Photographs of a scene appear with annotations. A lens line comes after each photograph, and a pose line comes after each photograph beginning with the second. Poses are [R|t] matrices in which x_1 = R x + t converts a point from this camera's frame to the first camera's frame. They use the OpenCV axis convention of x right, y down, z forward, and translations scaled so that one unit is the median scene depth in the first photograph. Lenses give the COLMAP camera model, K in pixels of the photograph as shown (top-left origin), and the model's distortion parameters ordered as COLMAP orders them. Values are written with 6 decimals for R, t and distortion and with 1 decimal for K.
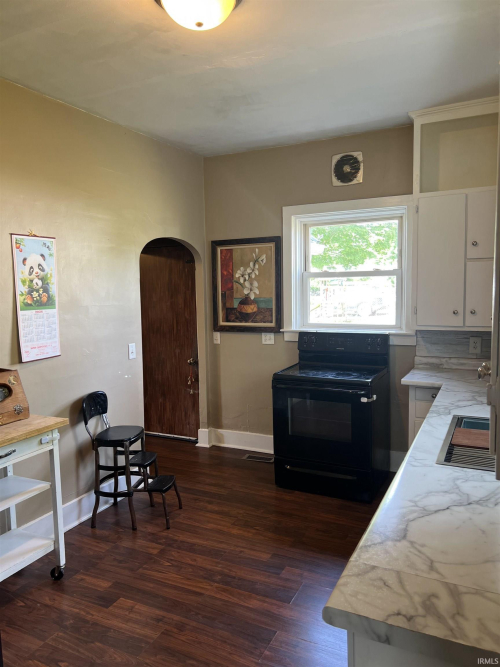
lens RADIAL K [[505.8, 0, 246.8], [0, 505.8, 339.5], [0, 0, 1]] dist [0.068043, -0.077606]
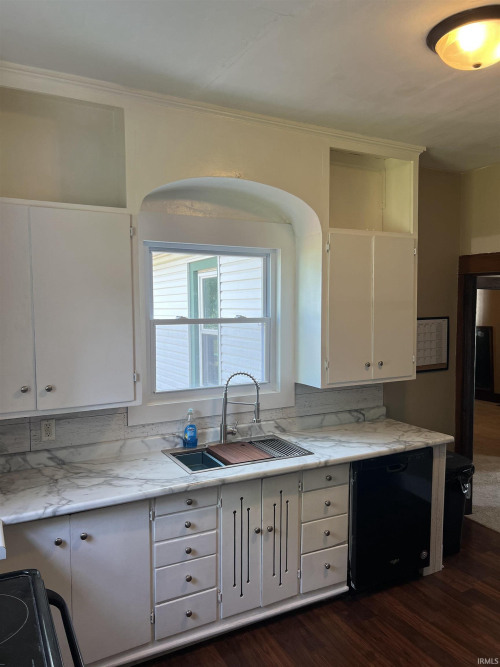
lens RADIAL K [[505.8, 0, 246.8], [0, 505.8, 339.5], [0, 0, 1]] dist [0.068043, -0.077606]
pose [[-0.809980, -0.023754, 0.585976, -0.417422], [0.073616, 0.987158, 0.141774, -0.388876], [-0.581818, 0.157971, -0.797830, 2.651739]]
